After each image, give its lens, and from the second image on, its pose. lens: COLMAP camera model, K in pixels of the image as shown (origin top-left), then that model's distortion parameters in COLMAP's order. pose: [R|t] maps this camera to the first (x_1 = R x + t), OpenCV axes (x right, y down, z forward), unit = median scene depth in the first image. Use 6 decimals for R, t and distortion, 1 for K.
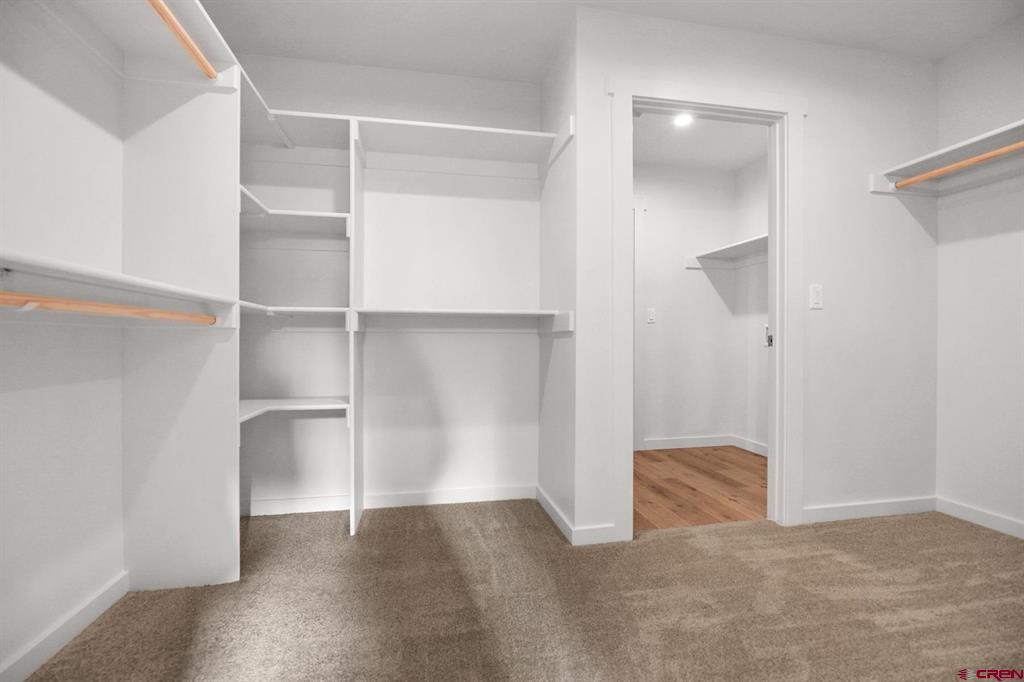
lens RADIAL K [[474.6, 0, 514.9], [0, 474.6, 350.1], [0, 0, 1]] dist [-0.018018, -0.000040]
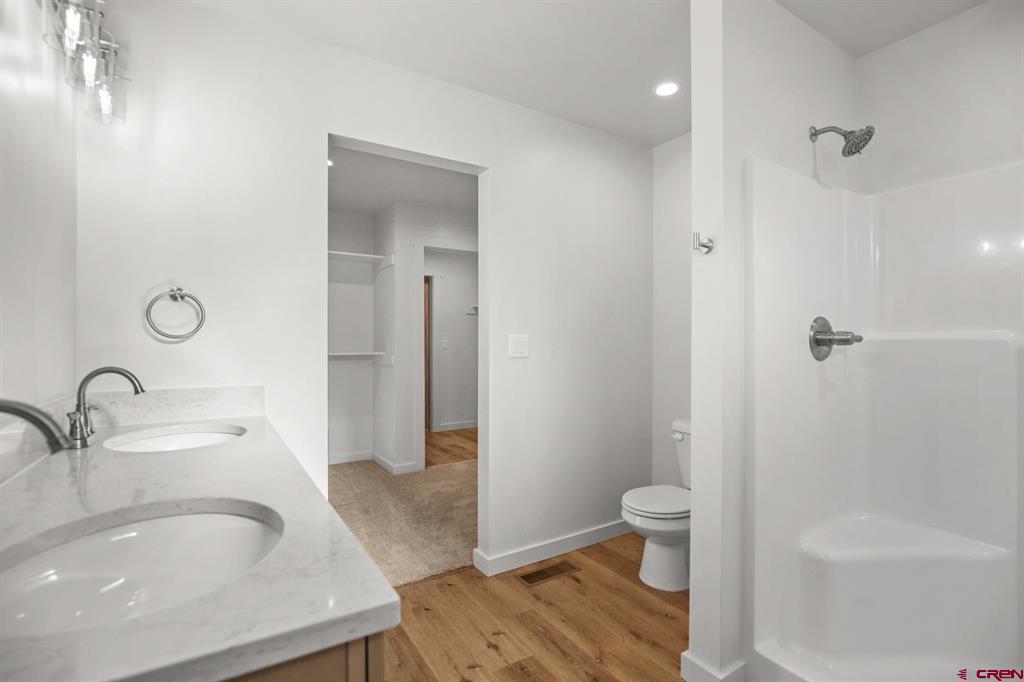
lens RADIAL K [[474.6, 0, 514.9], [0, 474.6, 350.1], [0, 0, 1]] dist [-0.018018, -0.000040]
pose [[0.930154, -0.004684, 0.367141, -0.117207], [0.004091, 0.999989, 0.002394, -0.096949], [-0.367148, -0.000725, 0.930162, -0.914578]]
